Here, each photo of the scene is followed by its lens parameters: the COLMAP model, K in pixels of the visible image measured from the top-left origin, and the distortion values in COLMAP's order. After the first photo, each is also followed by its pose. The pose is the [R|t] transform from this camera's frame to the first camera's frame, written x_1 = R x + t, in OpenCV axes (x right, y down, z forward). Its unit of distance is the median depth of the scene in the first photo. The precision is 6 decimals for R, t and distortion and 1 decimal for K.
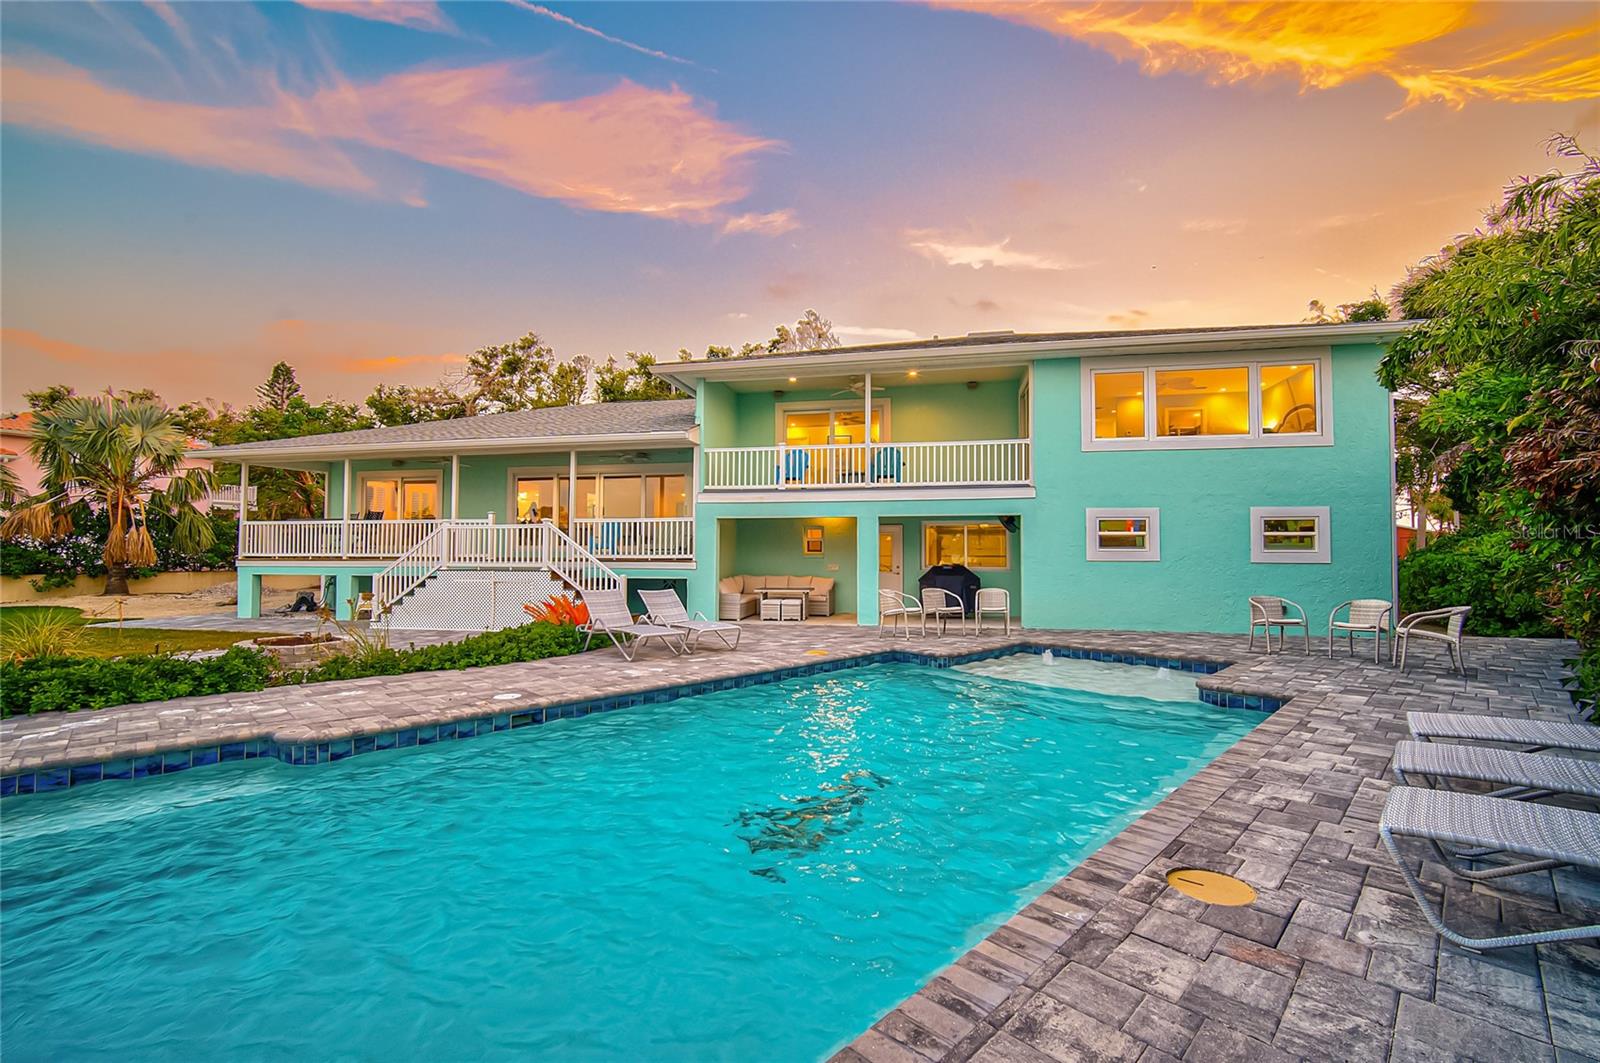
lens RADIAL K [[688.0, 0, 800.6], [0, 688.0, 532.4], [0, 0, 1]] dist [-0.012552, 0.004400]
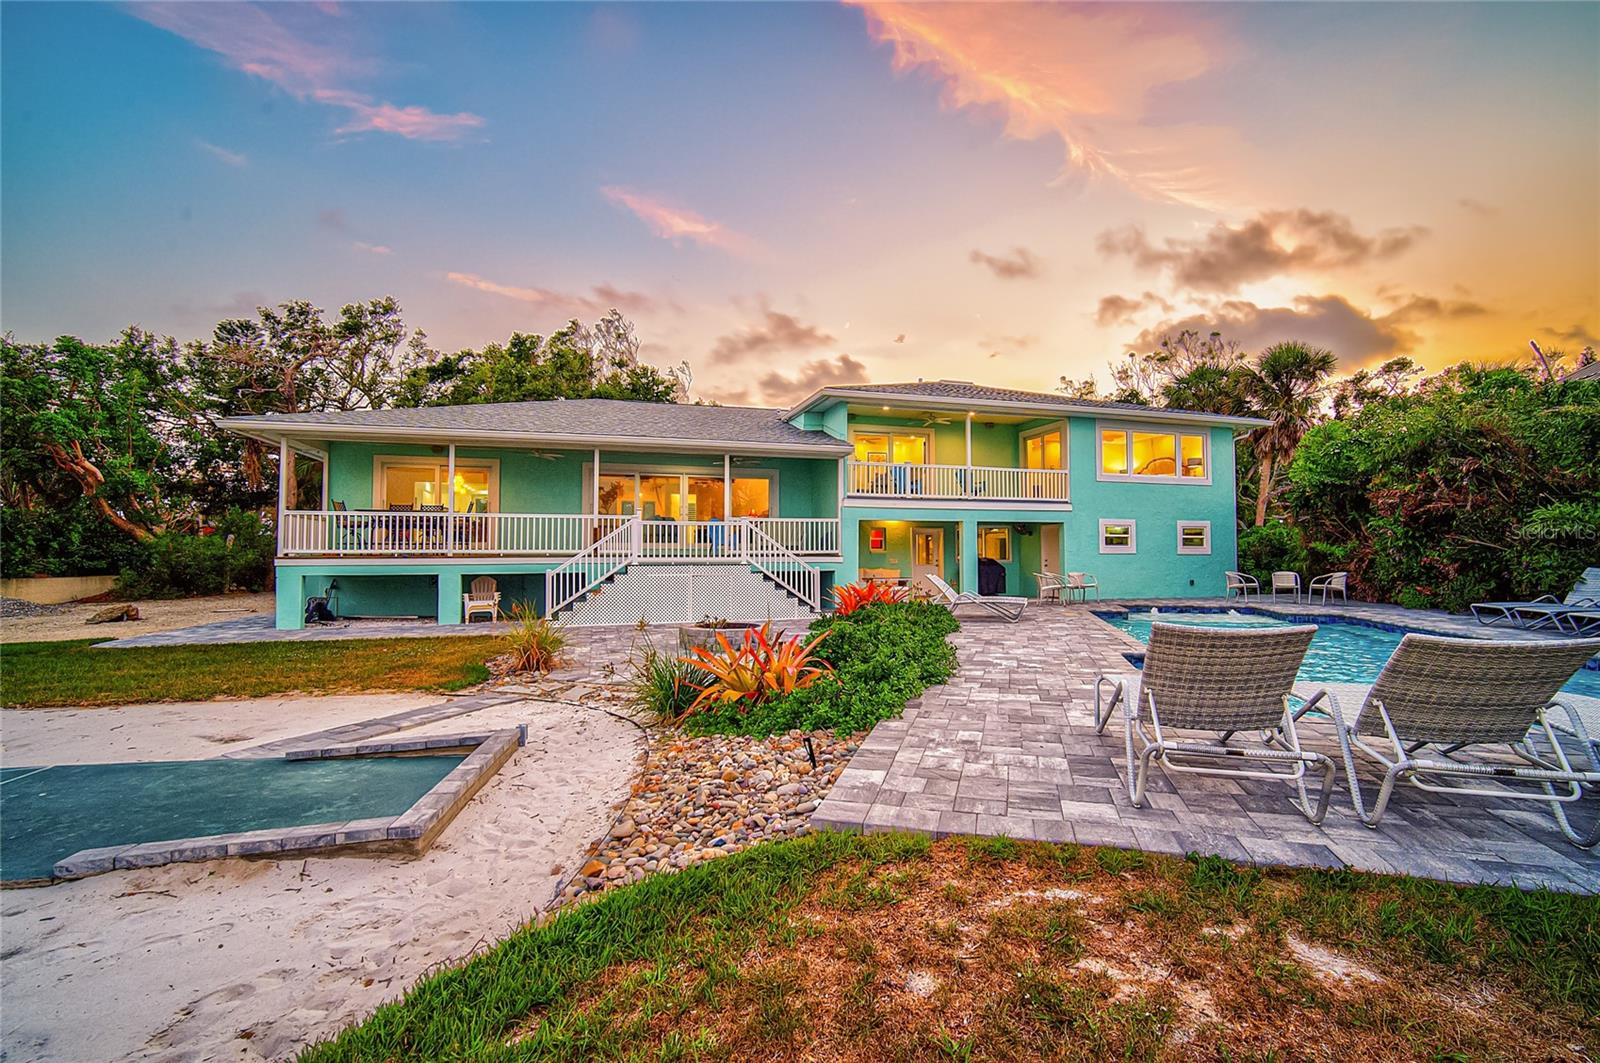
lens RADIAL K [[688.0, 0, 800.6], [0, 688.0, 532.4], [0, 0, 1]] dist [-0.012552, 0.004400]
pose [[0.886627, 0.010844, 0.462358, -0.775390], [-0.011551, 0.999932, -0.001303, 0.003354], [-0.462341, -0.004186, 0.886692, -0.032128]]
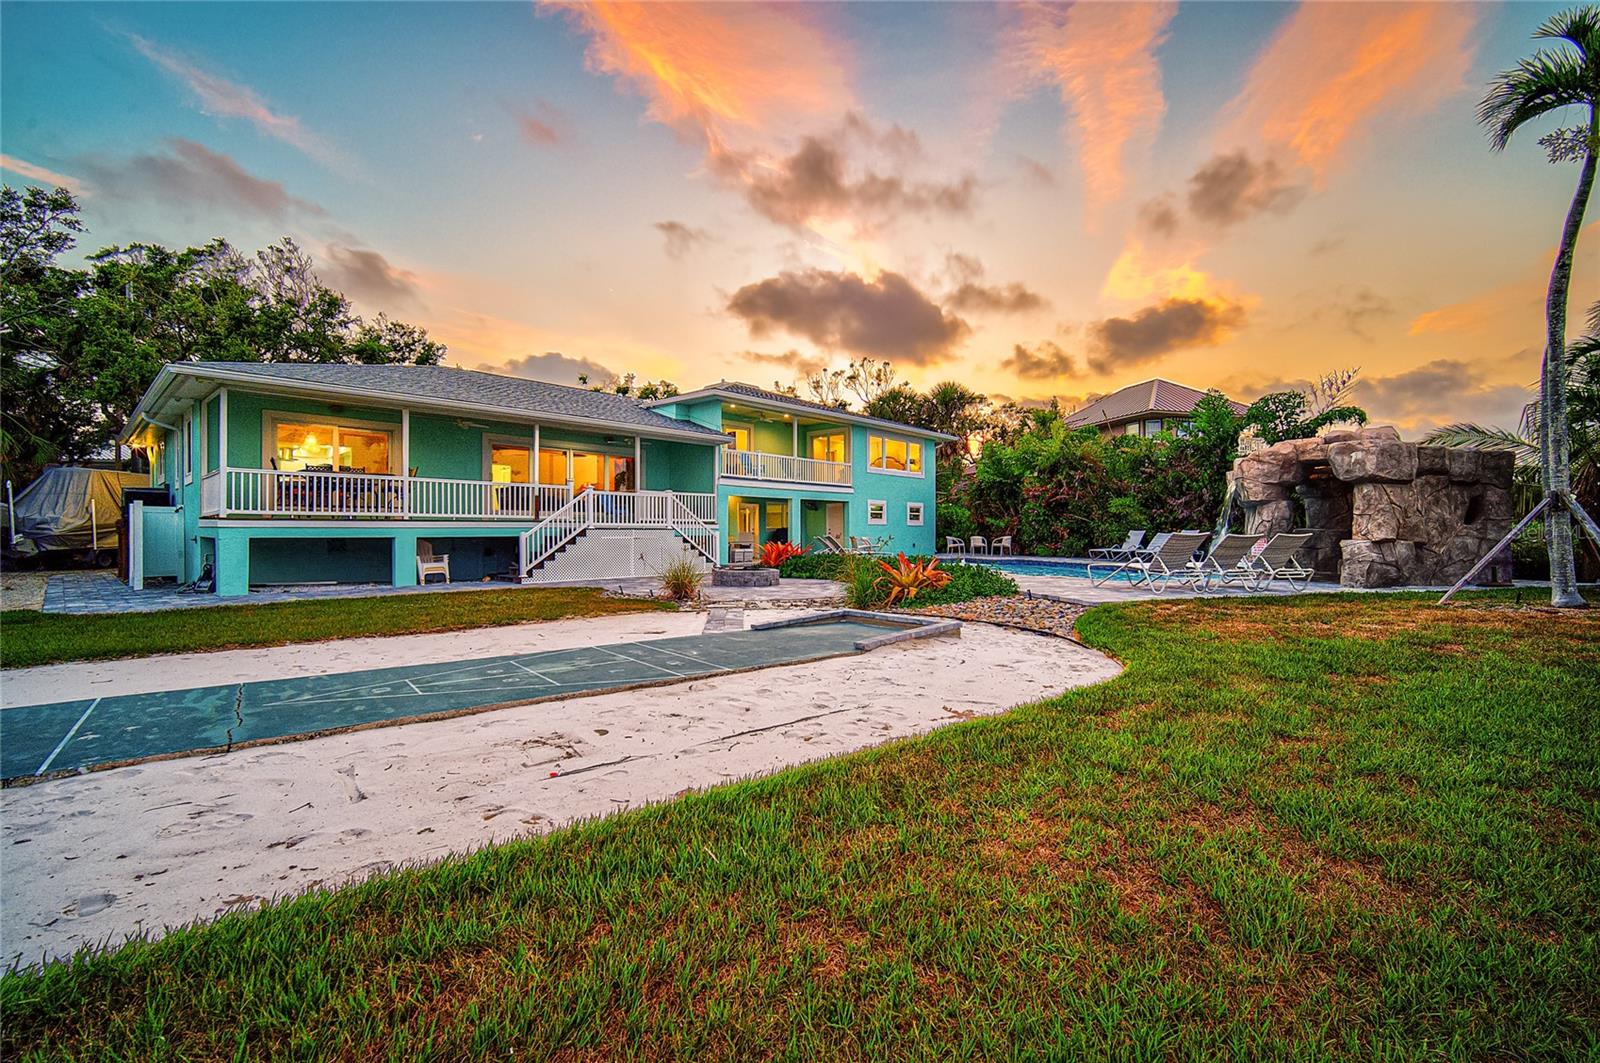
lens RADIAL K [[688.0, 0, 800.6], [0, 688.0, 532.4], [0, 0, 1]] dist [-0.012552, 0.004400]
pose [[0.518800, -0.004961, 0.854881, -1.358305], [-0.034413, 0.999051, 0.026682, 0.015249], [-0.854203, -0.043262, 0.518137, 0.061295]]
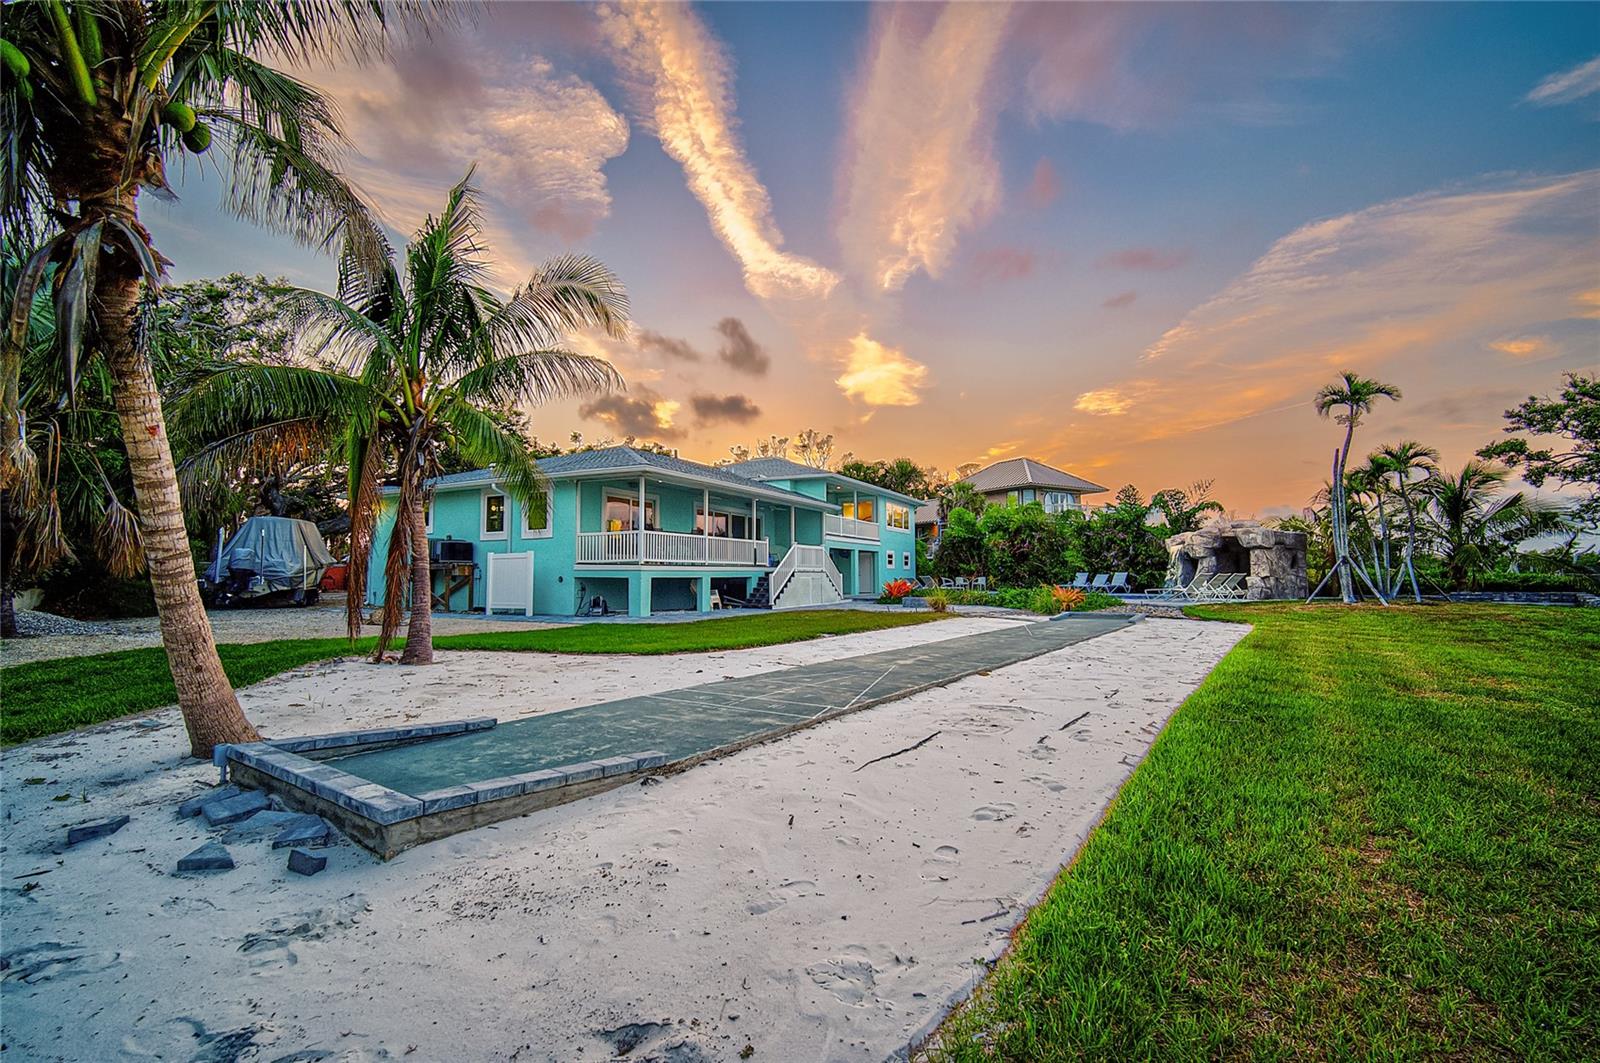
lens RADIAL K [[688.0, 0, 800.6], [0, 688.0, 532.4], [0, 0, 1]] dist [-0.012552, 0.004400]
pose [[0.269024, 0.055033, 0.961560, -2.202460], [-0.038343, 0.998187, -0.046401, 0.034931], [-0.962370, -0.024386, 0.270646, 0.517914]]
